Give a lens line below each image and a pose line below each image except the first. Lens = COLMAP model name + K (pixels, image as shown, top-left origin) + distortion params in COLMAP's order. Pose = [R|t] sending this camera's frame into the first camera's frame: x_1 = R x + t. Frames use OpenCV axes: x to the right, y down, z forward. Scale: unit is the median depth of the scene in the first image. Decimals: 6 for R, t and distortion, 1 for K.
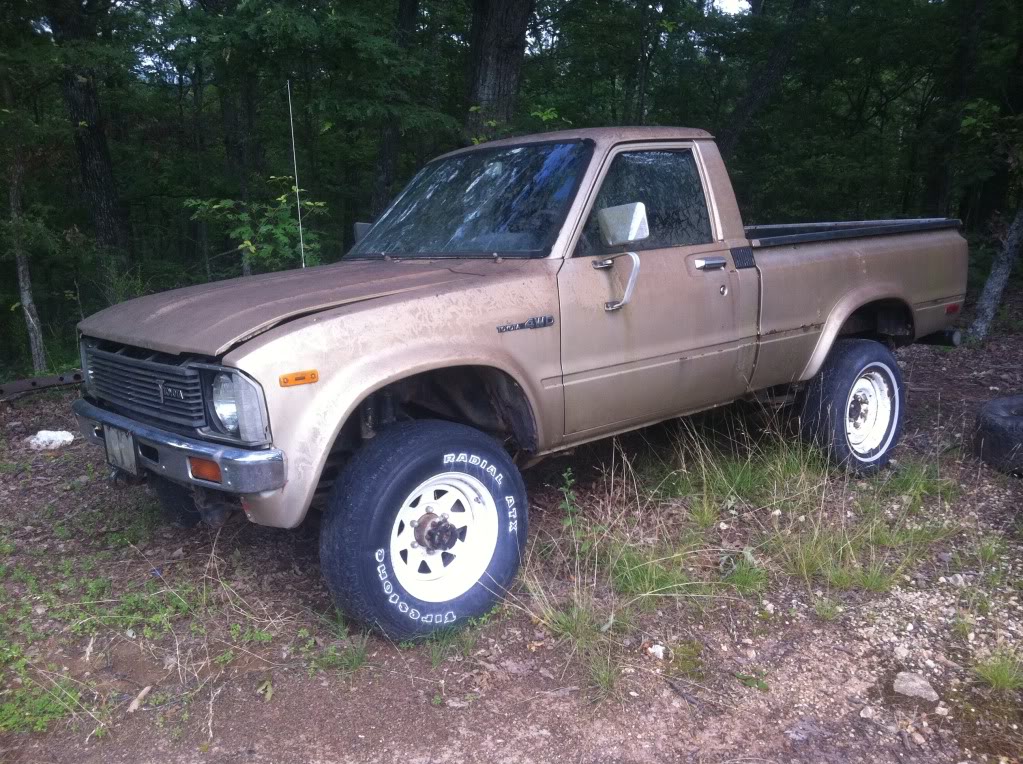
lens RADIAL K [[934.5, 0, 510.8], [0, 934.5, 378.5], [0, 0, 1]] dist [0.104441, -0.205347]
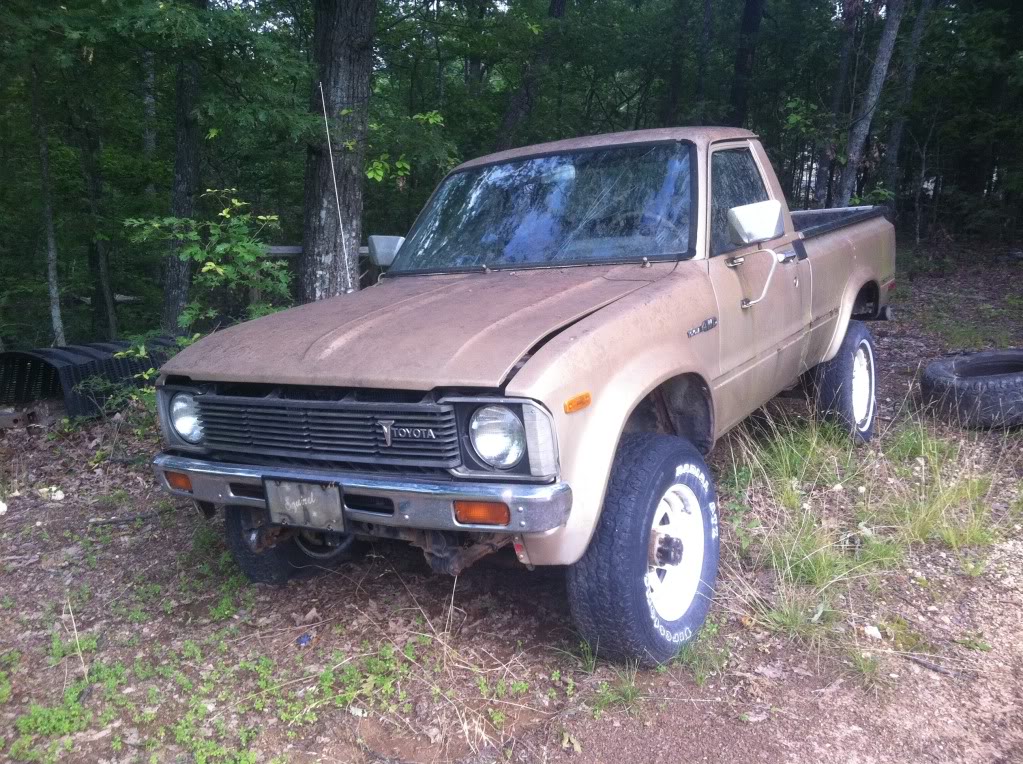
lens RADIAL K [[934.5, 0, 510.8], [0, 934.5, 378.5], [0, 0, 1]] dist [0.104441, -0.205347]
pose [[0.953803, -0.092229, 0.285925, -0.470740], [0.092878, 0.995613, 0.011322, -0.034533], [-0.285715, 0.015757, 0.958185, 0.110180]]
